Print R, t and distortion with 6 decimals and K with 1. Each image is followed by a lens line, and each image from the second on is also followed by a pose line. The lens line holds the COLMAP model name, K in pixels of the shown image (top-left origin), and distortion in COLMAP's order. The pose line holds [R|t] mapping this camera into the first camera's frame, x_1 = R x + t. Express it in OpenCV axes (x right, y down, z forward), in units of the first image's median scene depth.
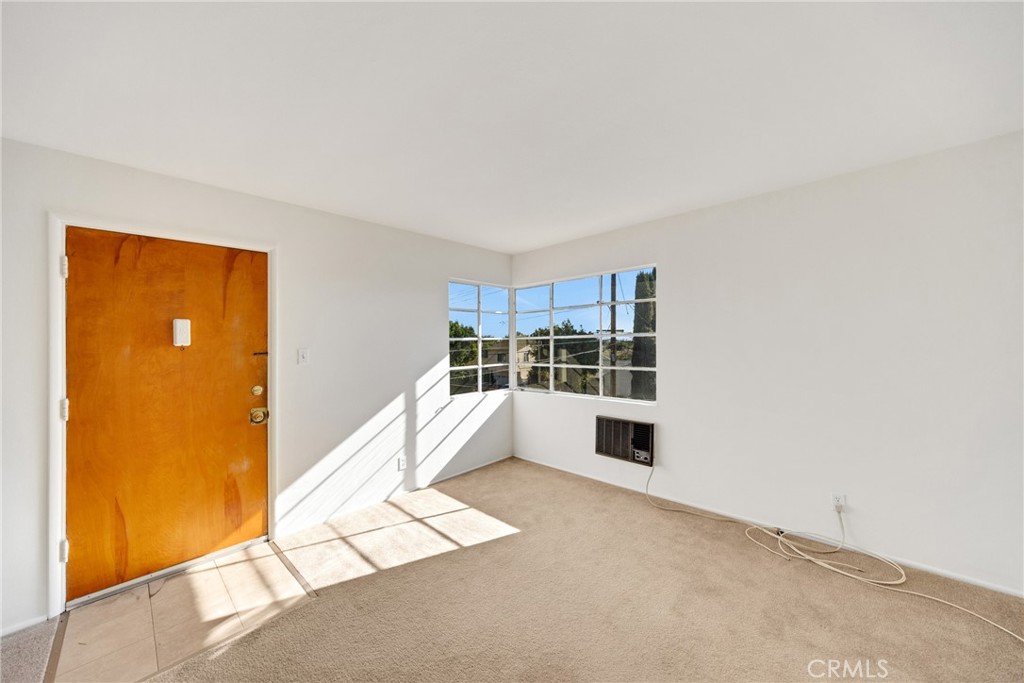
lens RADIAL K [[363.5, 0, 516.3], [0, 363.5, 341.3], [0, 0, 1]] dist [-0.006031, -0.000536]
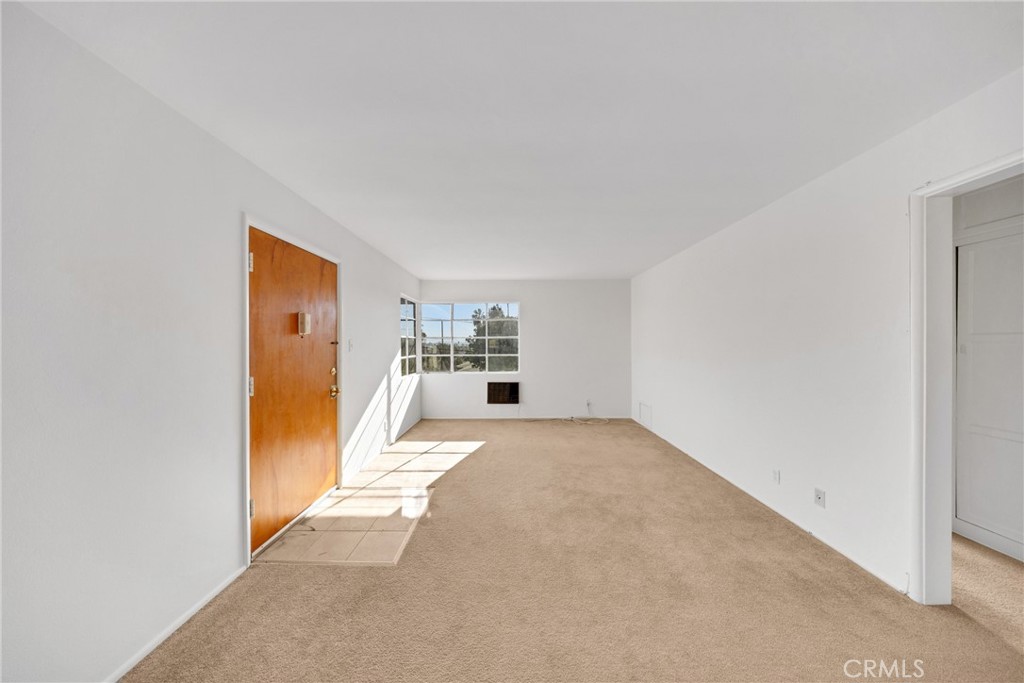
lens RADIAL K [[308.8, 0, 511.1], [0, 308.8, 344.2], [0, 0, 1]] dist [-0.000180, -0.000945]
pose [[0.716163, 0.013701, 0.697799, -1.013668], [-0.012155, 0.999901, -0.007158, 0.038459], [-0.697828, -0.003355, 0.716258, -0.212023]]
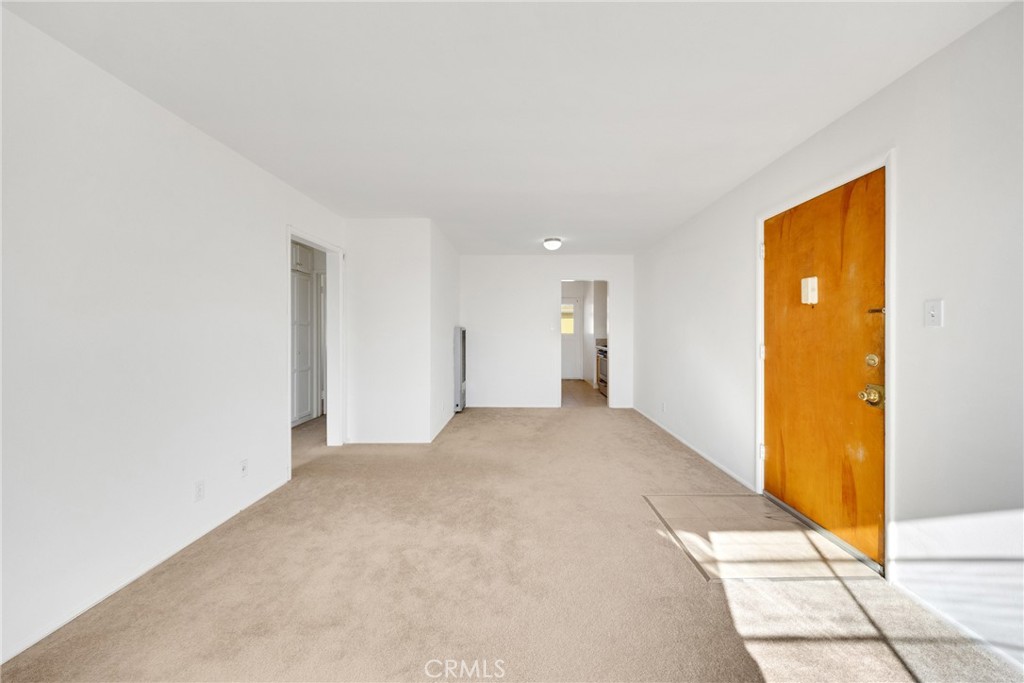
lens RADIAL K [[372.3, 0, 521.5], [0, 372.3, 327.5], [0, 0, 1]] dist [-0.003823, -0.000434]
pose [[-0.721615, 0.011250, -0.692203, 0.315238], [0.010765, 0.999929, 0.005030, 0.055913], [0.692211, -0.003822, -0.721685, 1.037641]]
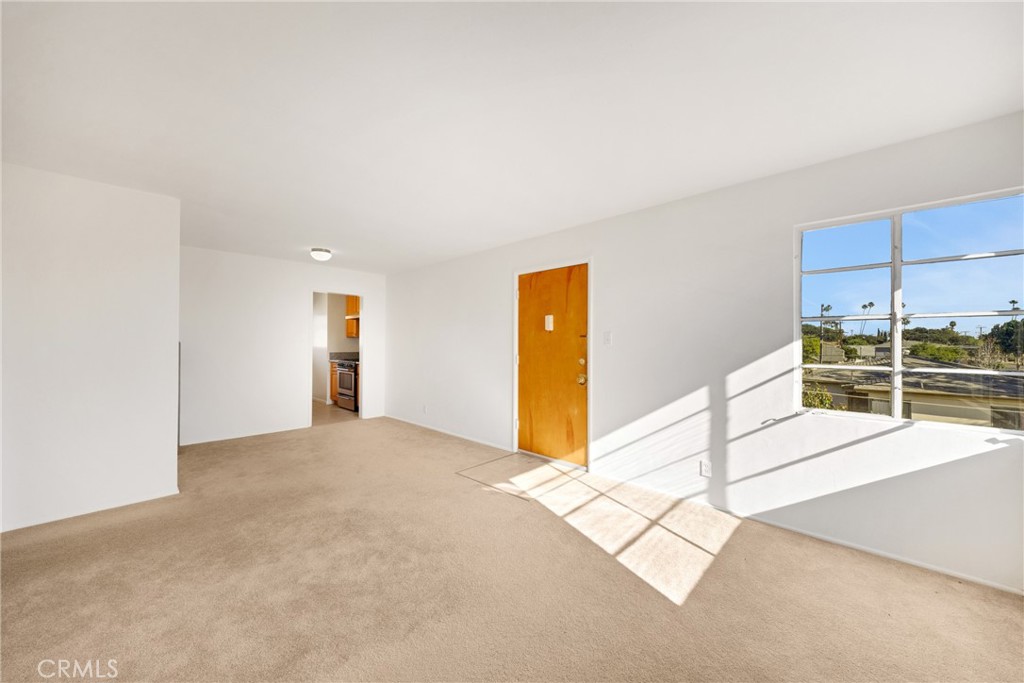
lens RADIAL K [[363.5, 0, 510.4], [0, 363.5, 337.4], [0, 0, 1]] dist [-0.006031, -0.000536]
pose [[-0.010696, 0.006259, -0.999923, 0.698244], [0.003515, 0.999974, 0.006222, 0.029528], [0.999937, -0.003449, -0.010718, 0.728202]]
